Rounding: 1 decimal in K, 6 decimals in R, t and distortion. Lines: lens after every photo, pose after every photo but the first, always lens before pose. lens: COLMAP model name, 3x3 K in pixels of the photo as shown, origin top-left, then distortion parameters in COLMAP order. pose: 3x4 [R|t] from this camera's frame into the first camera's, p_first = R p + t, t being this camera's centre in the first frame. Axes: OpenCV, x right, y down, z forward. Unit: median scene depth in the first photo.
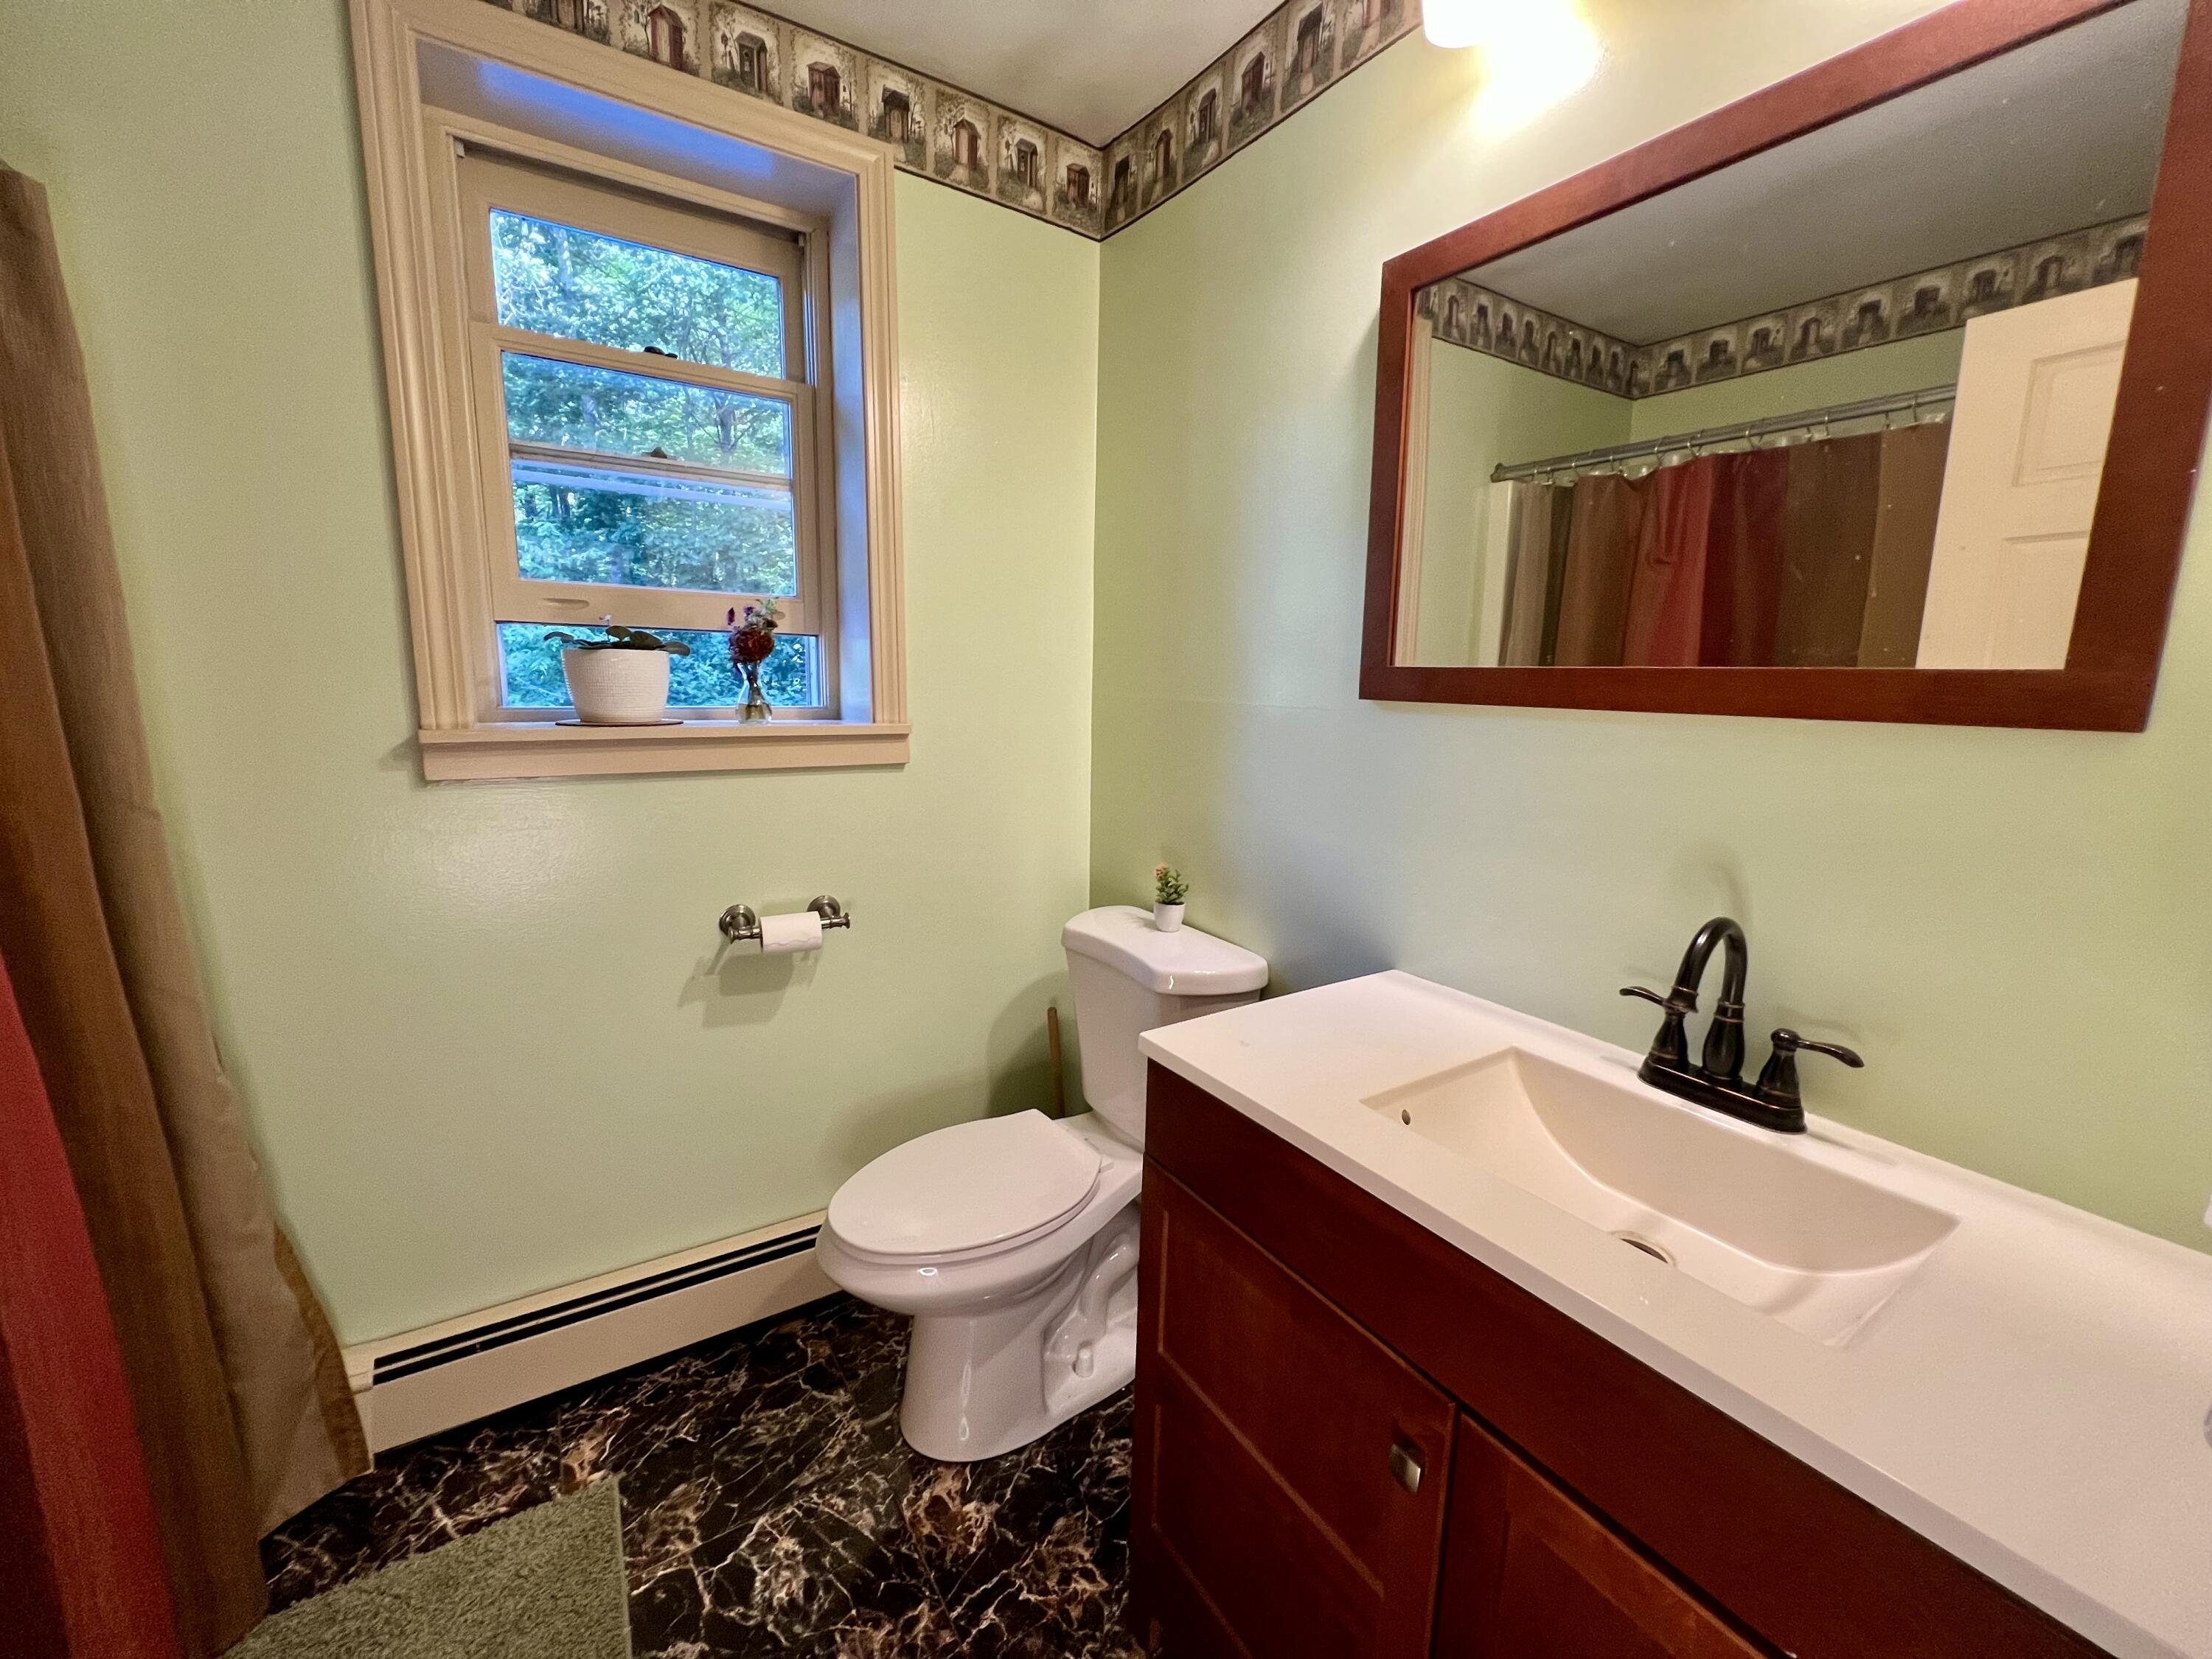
lens RADIAL K [[876.7, 0, 1106.0], [0, 876.7, 829.5], [0, 0, 1]] dist [-0.002261, 0.000044]
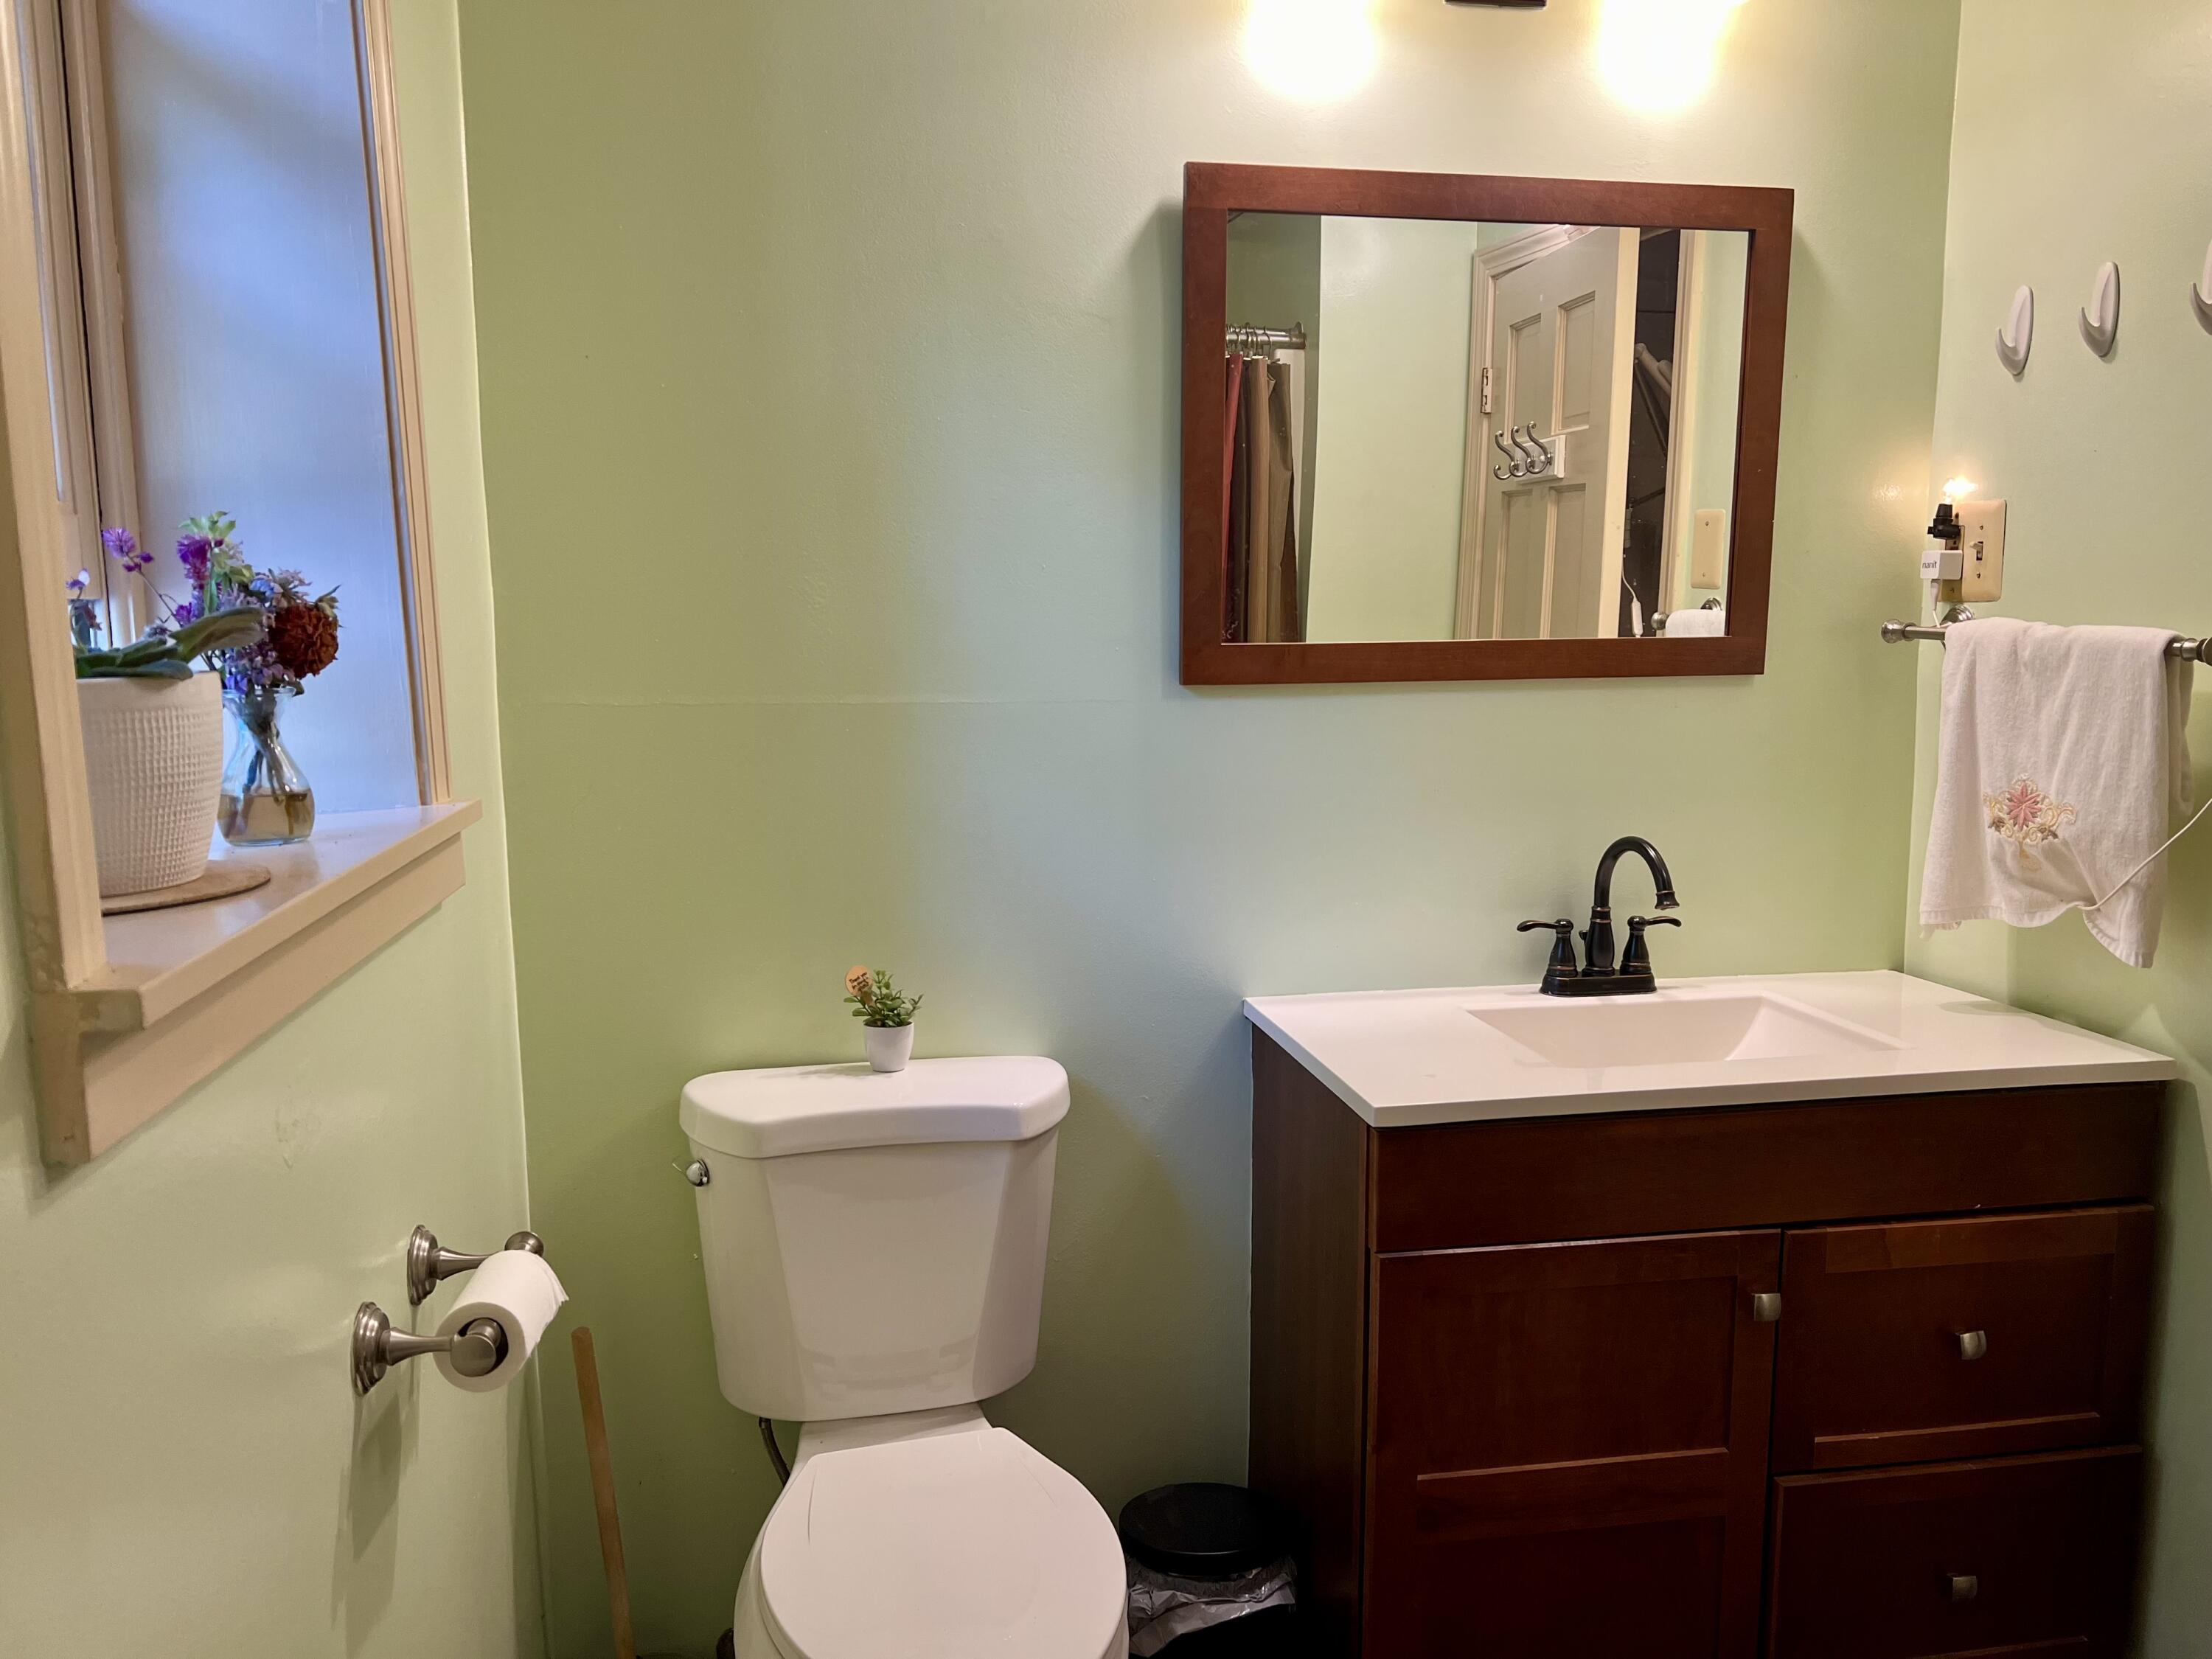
lens RADIAL K [[1641.7, 0, 1106.0], [0, 1641.7, 829.5], [0, 0, 1]] dist [0.075580, -0.107394]
pose [[0.372103, -0.107561, 0.921938, -1.658541], [0.178674, 0.982987, 0.042569, -0.132157], [-0.910832, 0.148886, 0.384991, 0.717520]]
